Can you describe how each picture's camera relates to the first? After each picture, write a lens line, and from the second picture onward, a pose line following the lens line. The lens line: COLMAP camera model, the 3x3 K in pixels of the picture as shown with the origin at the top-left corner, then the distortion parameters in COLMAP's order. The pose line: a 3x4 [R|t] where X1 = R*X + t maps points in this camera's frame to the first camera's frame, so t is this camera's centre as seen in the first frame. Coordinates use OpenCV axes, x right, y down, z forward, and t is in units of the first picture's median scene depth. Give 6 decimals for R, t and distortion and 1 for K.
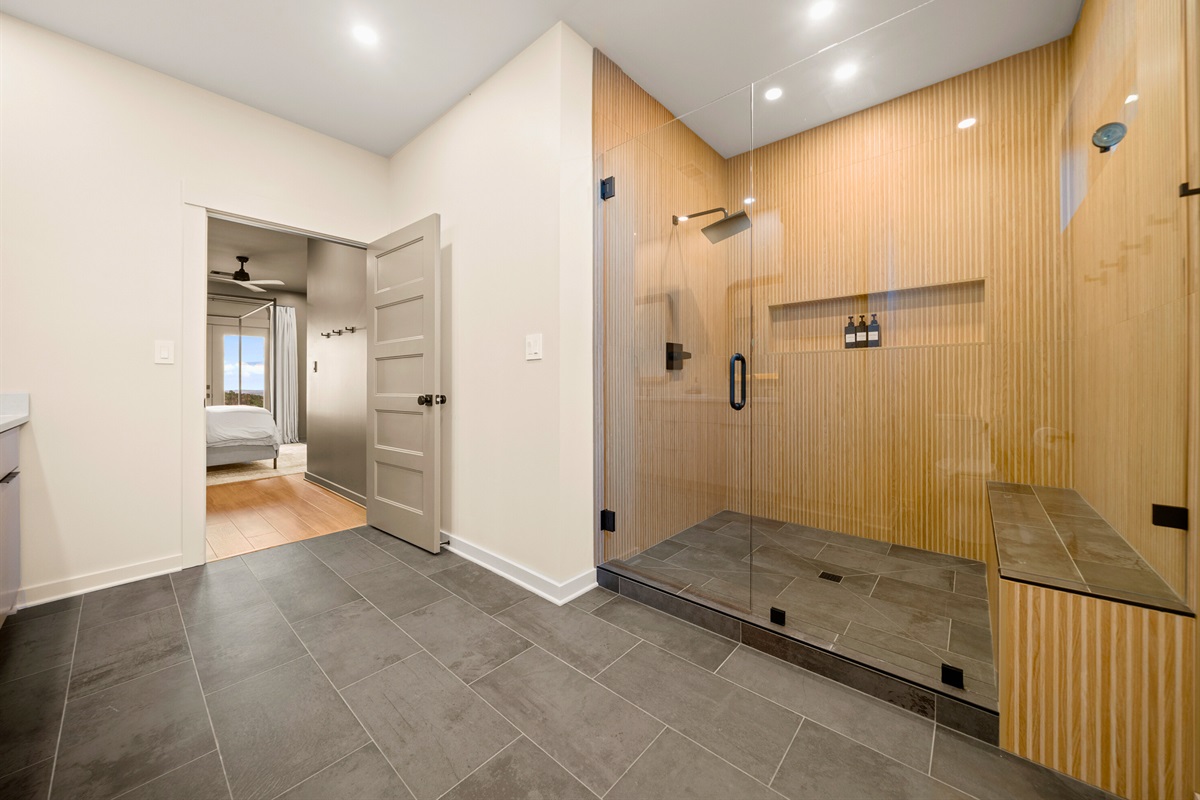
lens RADIAL K [[460.4, 0, 596.8], [0, 460.4, 386.5], [0, 0, 1]] dist [0.001257, 0.000139]
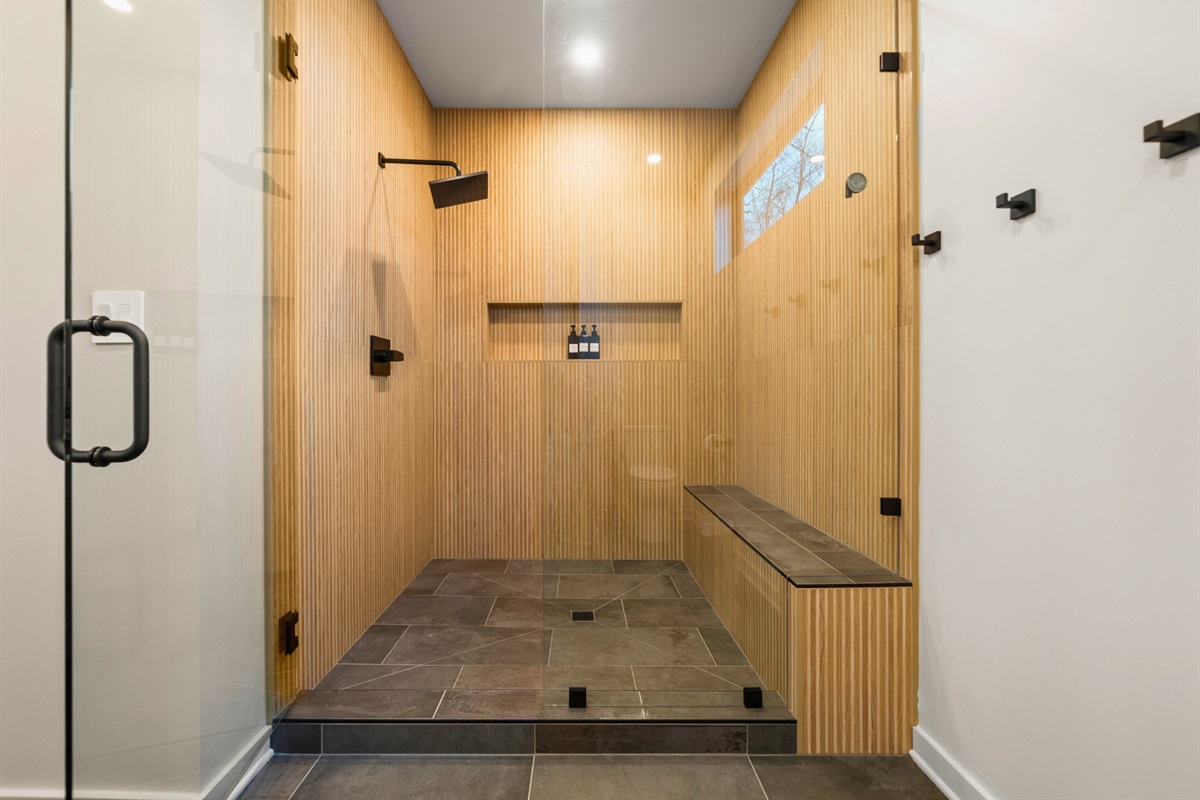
lens RADIAL K [[496.6, 0, 600.0], [0, 496.6, 400.0], [0, 0, 1]] dist [0.000008, 0.000051]
pose [[0.741418, -0.000437, 0.671043, -0.097686], [0.000808, 1.000000, -0.000242, 0.000046], [-0.671043, 0.000721, 0.741418, 0.251601]]
